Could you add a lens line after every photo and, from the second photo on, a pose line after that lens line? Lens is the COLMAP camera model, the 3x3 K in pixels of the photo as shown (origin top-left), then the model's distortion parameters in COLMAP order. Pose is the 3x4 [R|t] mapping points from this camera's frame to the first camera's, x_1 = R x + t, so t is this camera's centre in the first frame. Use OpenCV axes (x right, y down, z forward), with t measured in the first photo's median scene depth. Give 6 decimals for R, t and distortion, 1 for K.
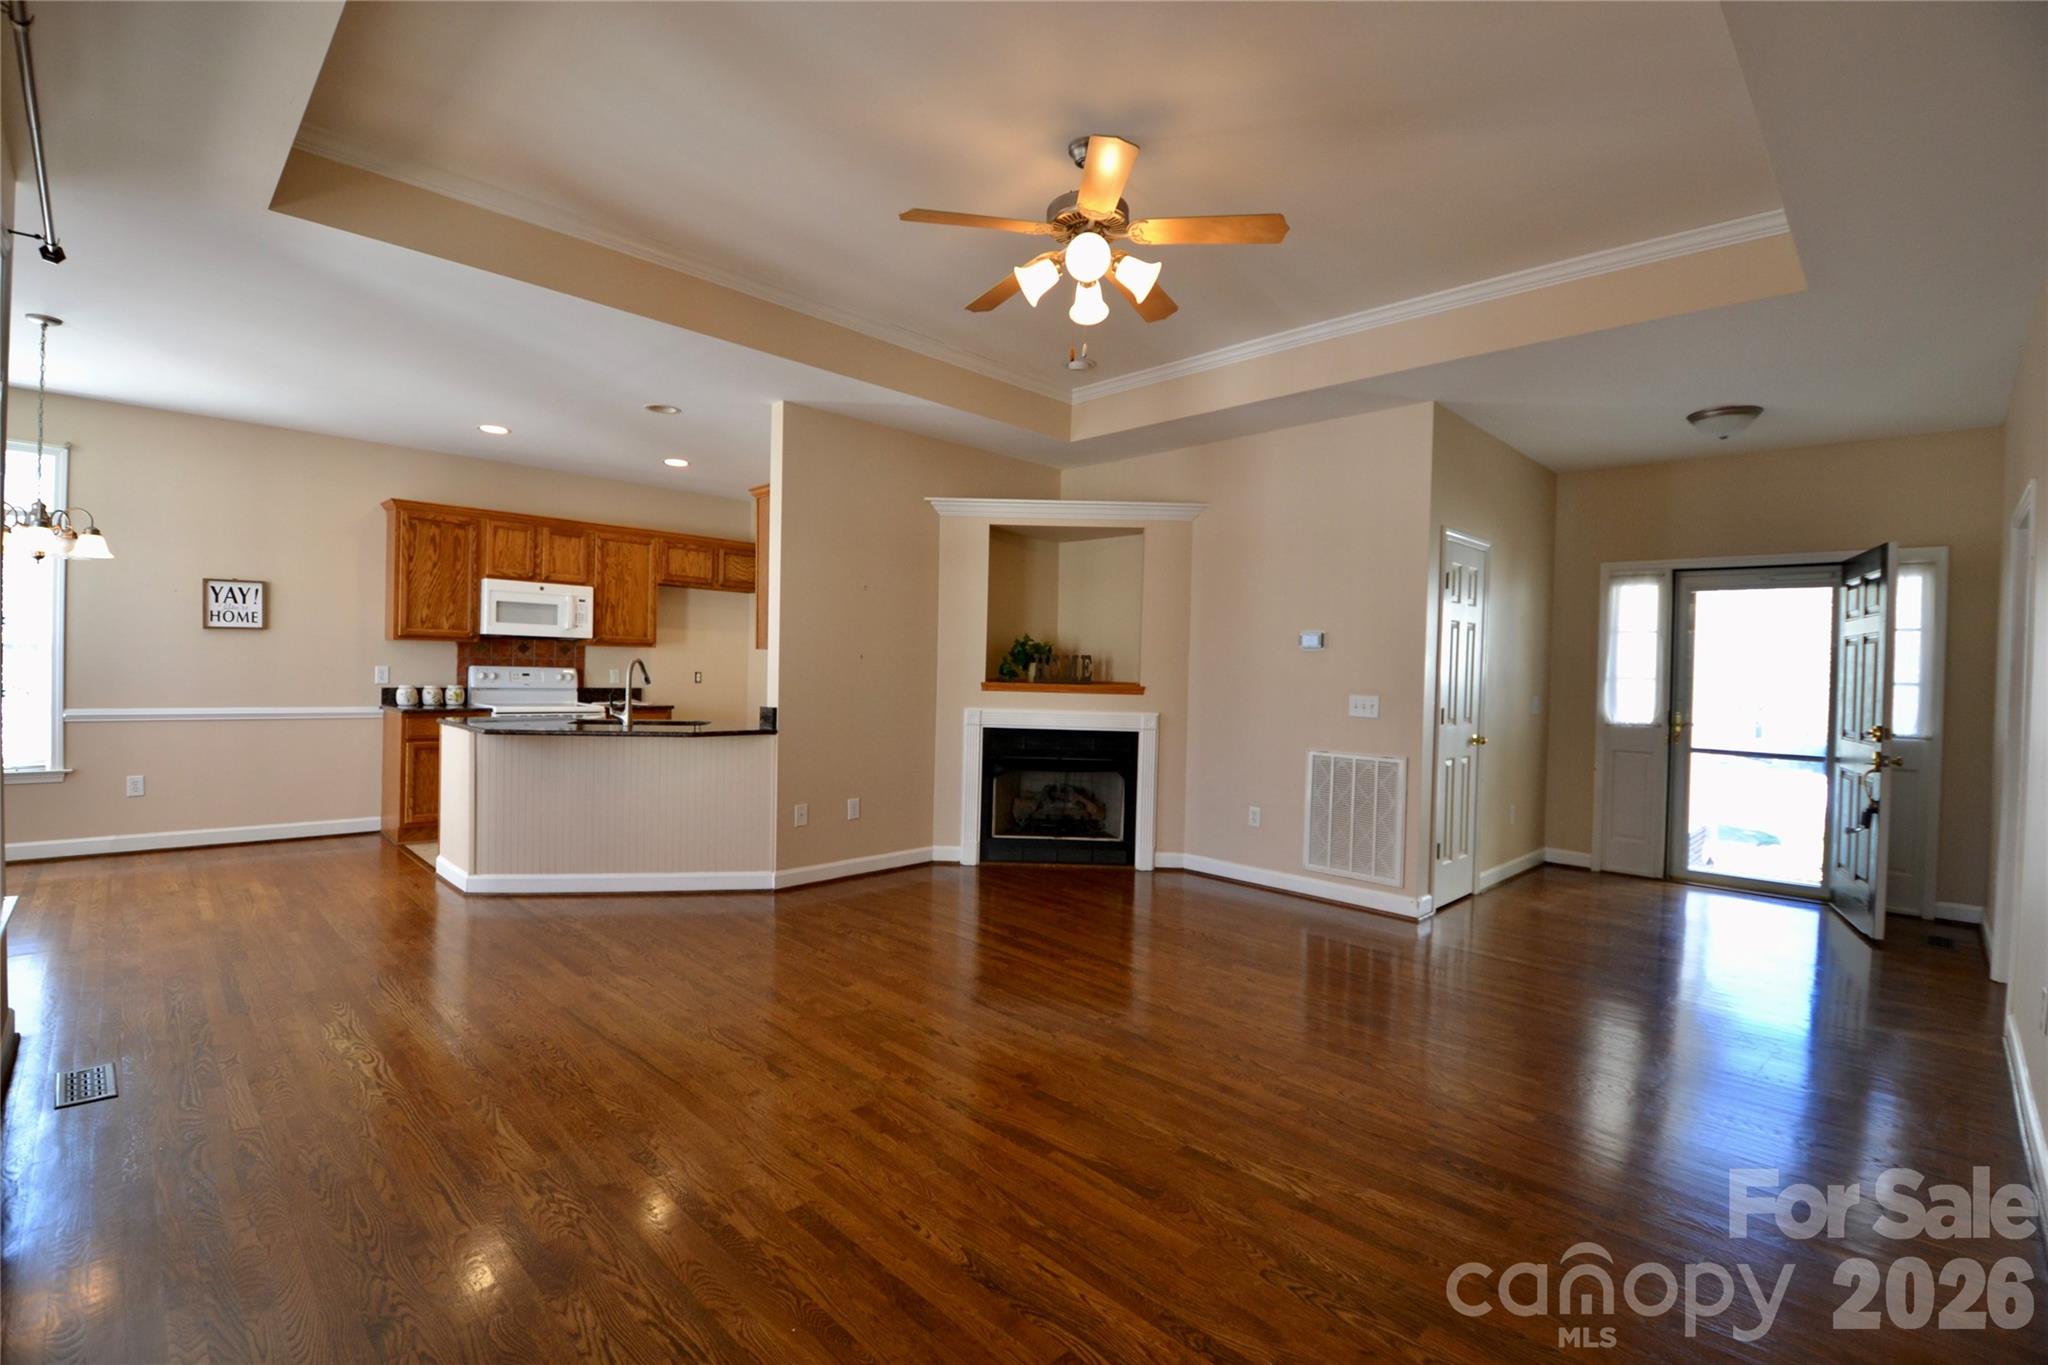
lens RADIAL K [[907.8, 0, 1012.5], [0, 907.8, 685.9], [0, 0, 1]] dist [0.004216, -0.018004]
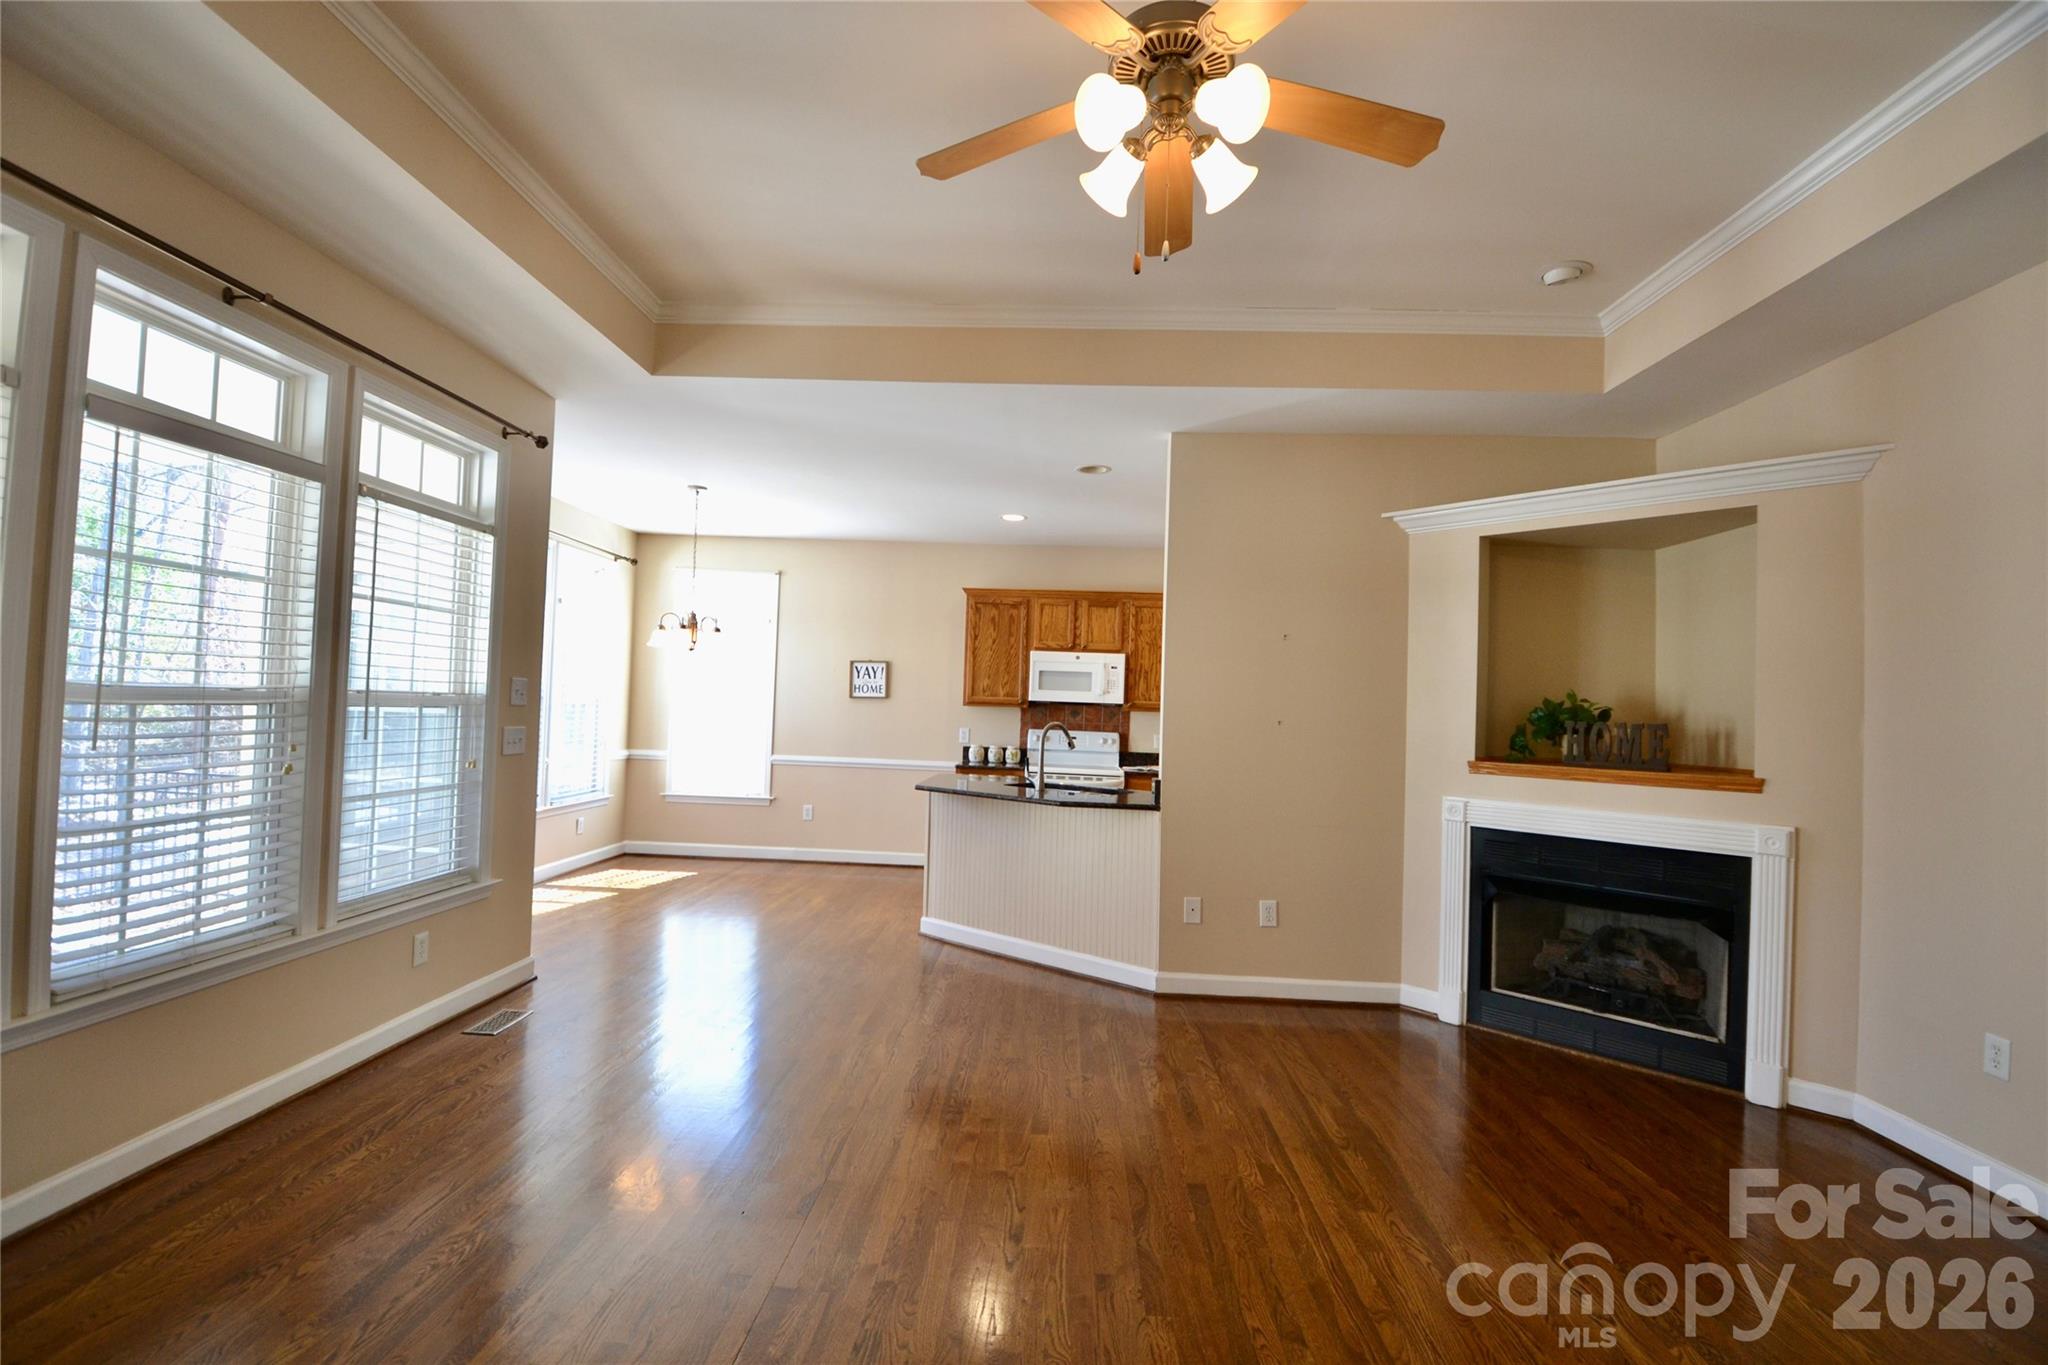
lens RADIAL K [[907.8, 0, 1006.1], [0, 907.8, 686.7], [0, 0, 1]] dist [0.004216, -0.018004]
pose [[0.668055, -0.022482, -0.743772, 0.248794], [-0.032496, 0.997708, -0.059346, -0.007822], [0.743402, 0.063816, 0.665794, 0.260725]]
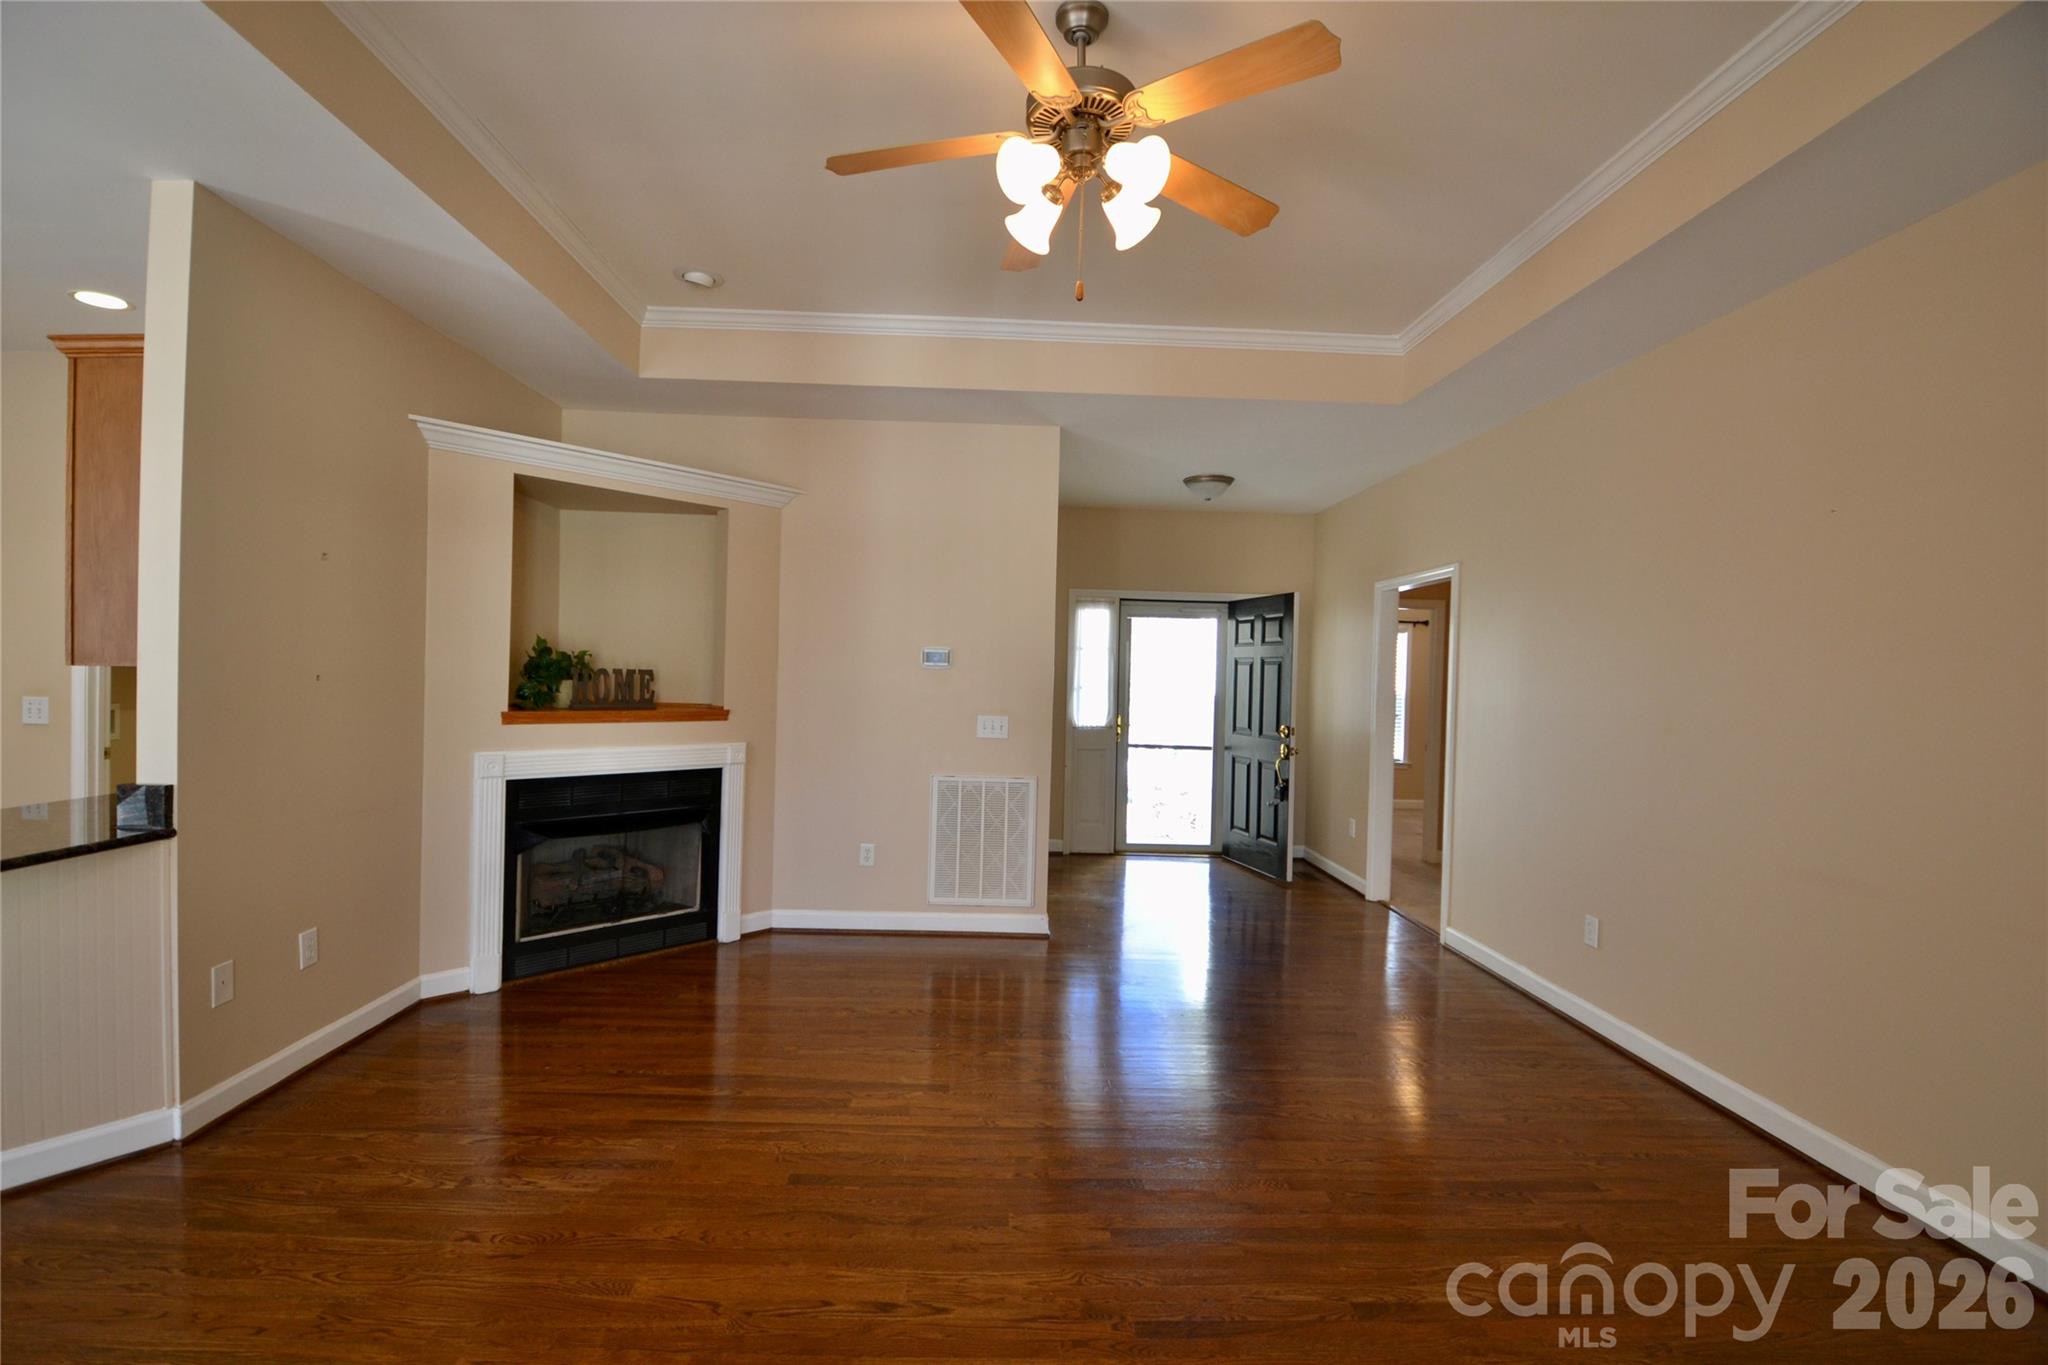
lens RADIAL K [[907.8, 0, 1008.4], [0, 907.8, 688.3], [0, 0, 1]] dist [0.004216, -0.018004]
pose [[0.686703, -0.016899, 0.726742, -0.259233], [0.004728, 0.999812, 0.018782, -0.031455], [-0.726923, -0.009462, 0.686654, 0.277108]]
